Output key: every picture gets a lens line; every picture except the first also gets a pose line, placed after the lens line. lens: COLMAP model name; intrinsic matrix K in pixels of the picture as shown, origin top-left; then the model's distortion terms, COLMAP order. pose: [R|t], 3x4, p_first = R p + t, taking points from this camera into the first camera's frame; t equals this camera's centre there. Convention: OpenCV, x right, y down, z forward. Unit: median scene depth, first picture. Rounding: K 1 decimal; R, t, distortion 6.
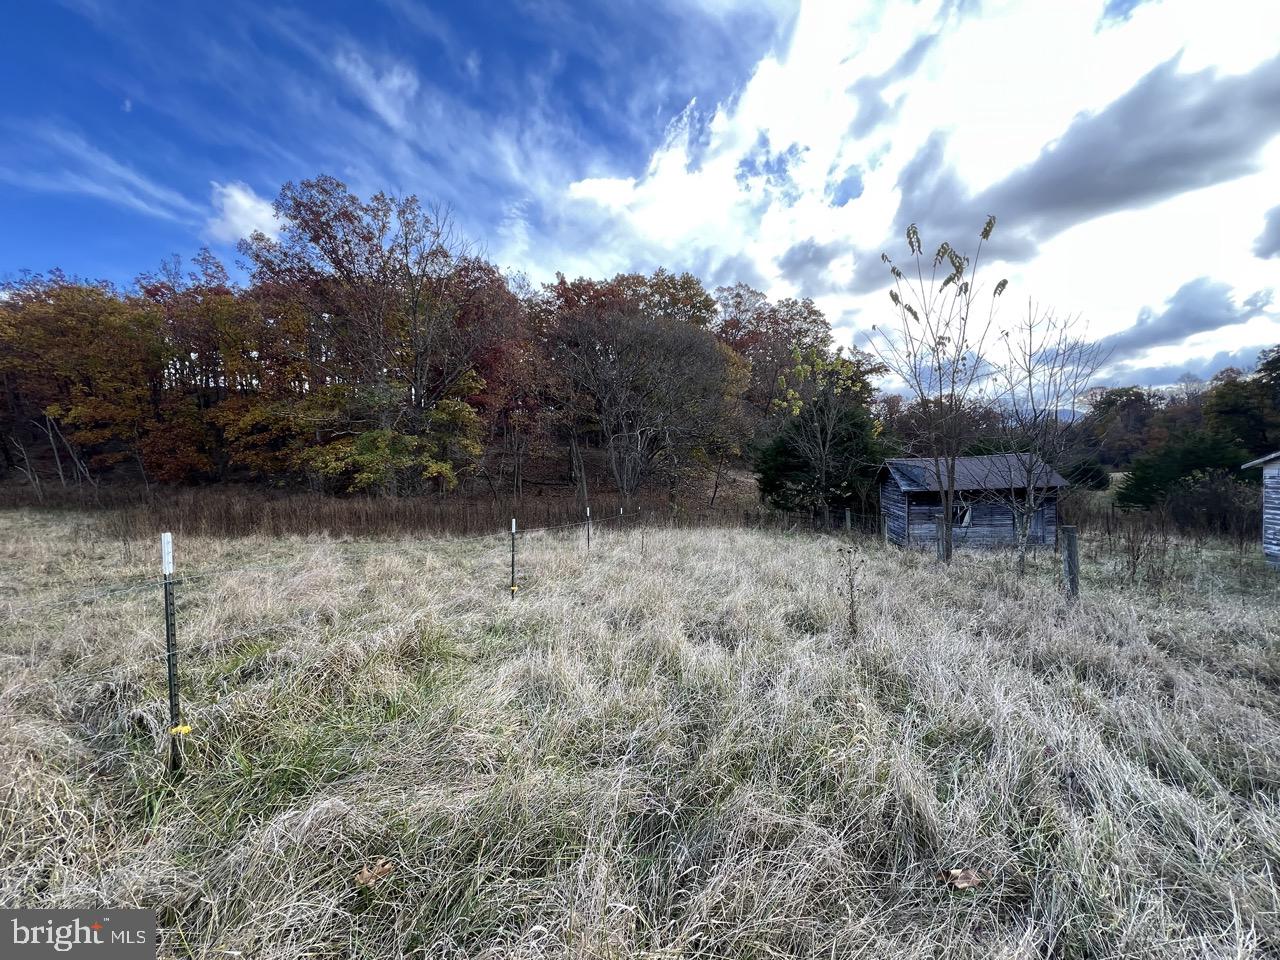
lens RADIAL K [[514.0, 0, 638.9], [0, 514.0, 479.4], [0, 0, 1]] dist [-0.000578, 0.000355]
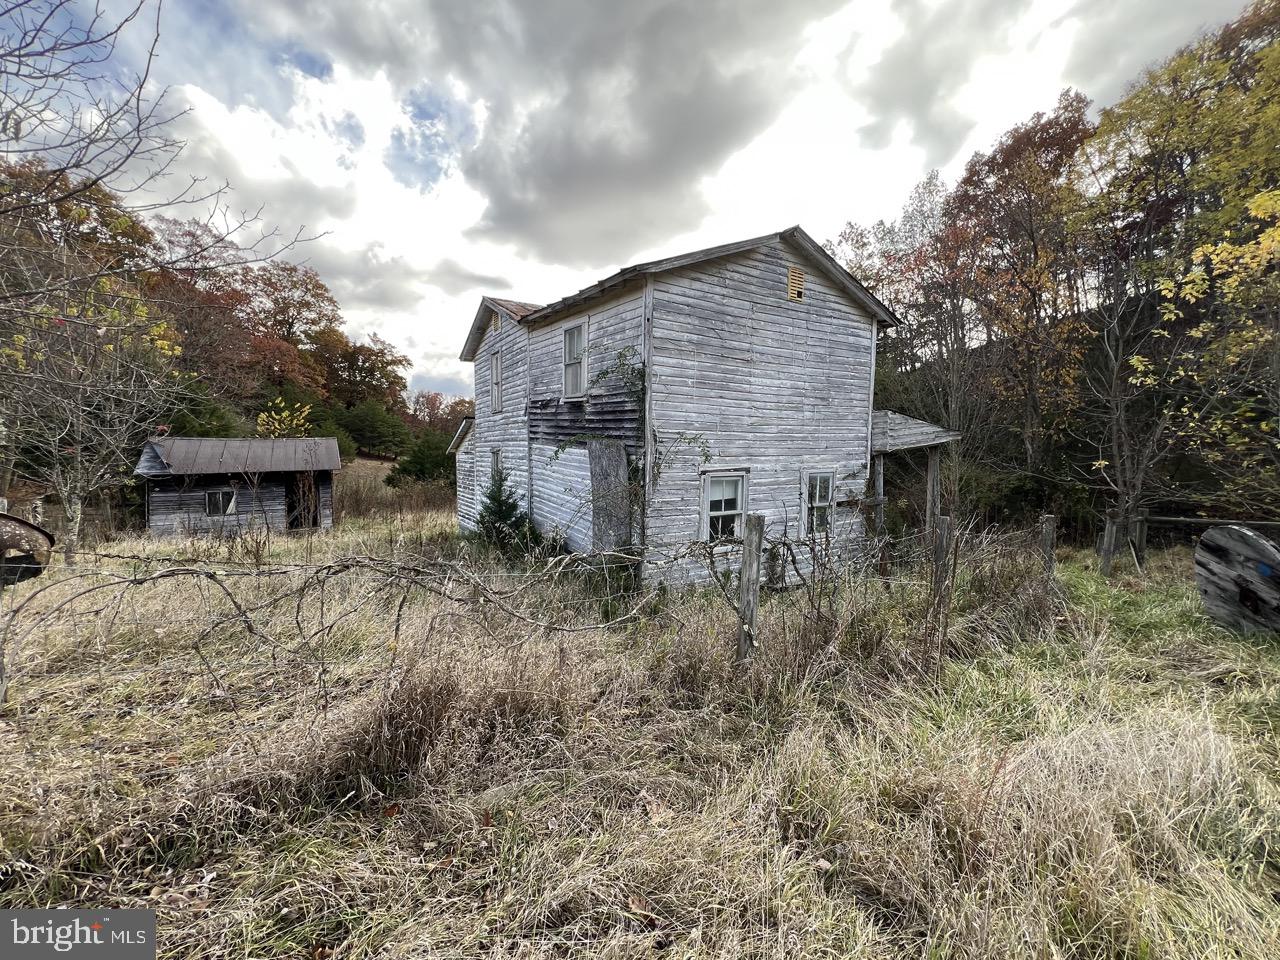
lens RADIAL K [[514.0, 0, 640.1], [0, 514.0, 479.1], [0, 0, 1]] dist [-0.000578, 0.000355]
pose [[0.703817, -0.002083, 0.710378, 0.594485], [-0.003226, 0.999976, 0.006129, 0.026650], [-0.710374, -0.006605, 0.703793, -0.166414]]
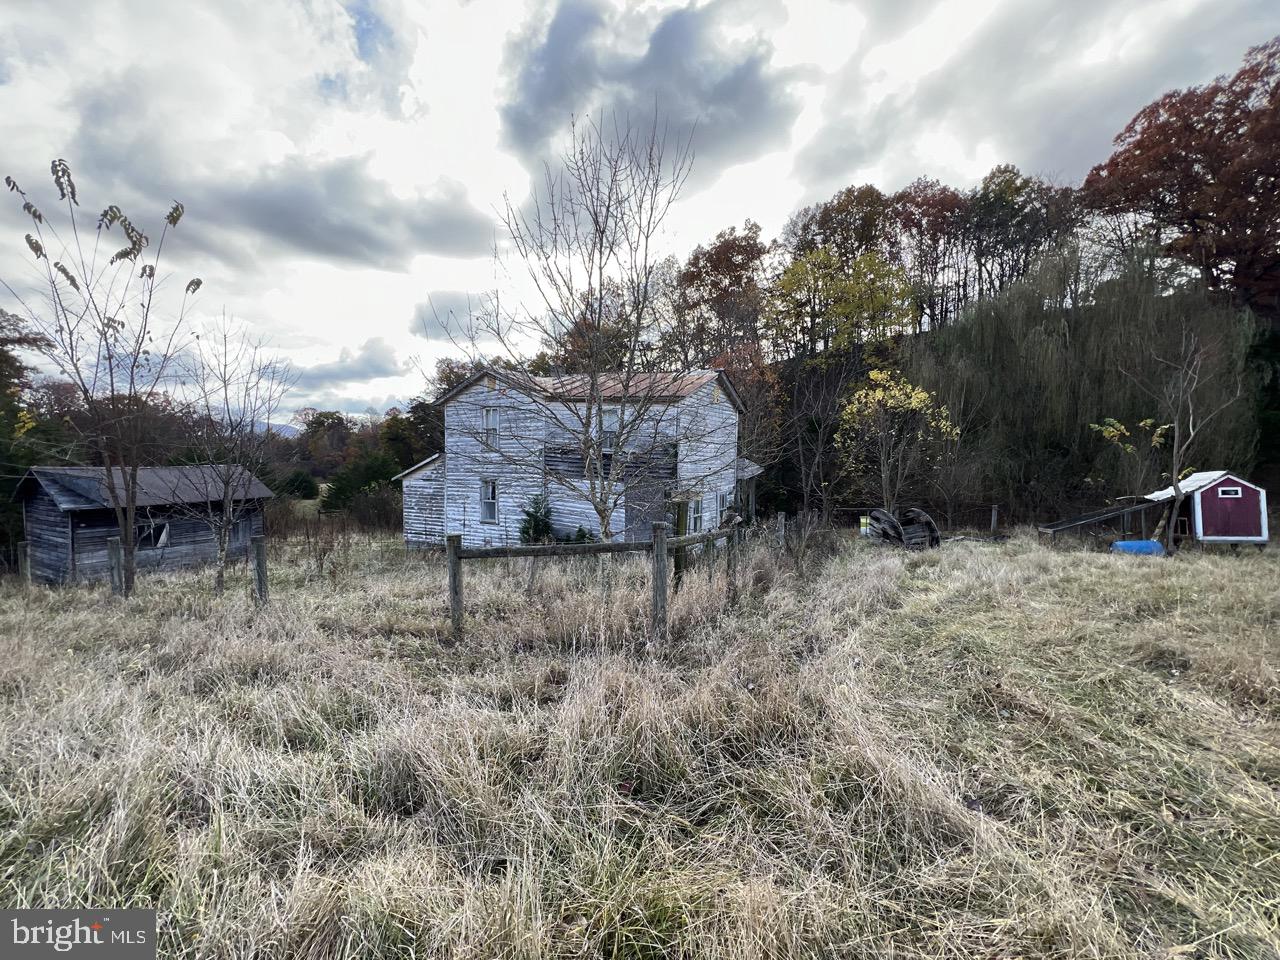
lens RADIAL K [[510.8, 0, 642.6], [0, 510.8, 479.0], [0, 0, 1]] dist [0.000502, -0.000028]
pose [[0.264029, 0.003453, 0.964509, 0.021844], [0.018519, 0.999791, -0.008649, -0.000804], [-0.964337, 0.020146, 0.263910, -0.014405]]
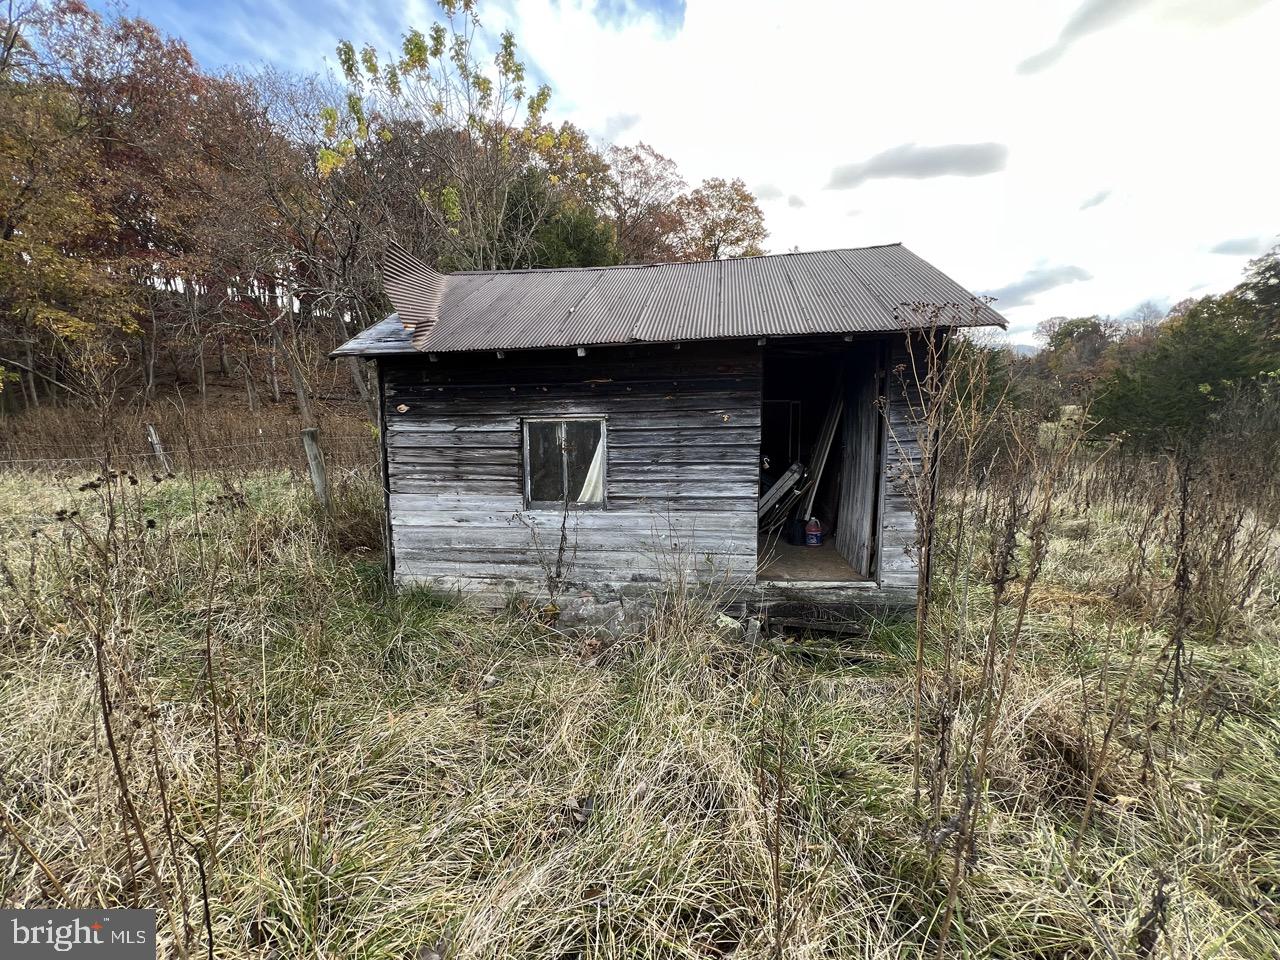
lens RADIAL K [[514.0, 0, 642.0], [0, 514.0, 473.0], [0, 0, 1]] dist [-0.000578, 0.000355]
pose [[0.997522, 0.010854, 0.069512, 0.761693], [-0.019696, 0.991603, 0.127812, 0.051931], [-0.067541, -0.128864, 0.989360, 0.889462]]
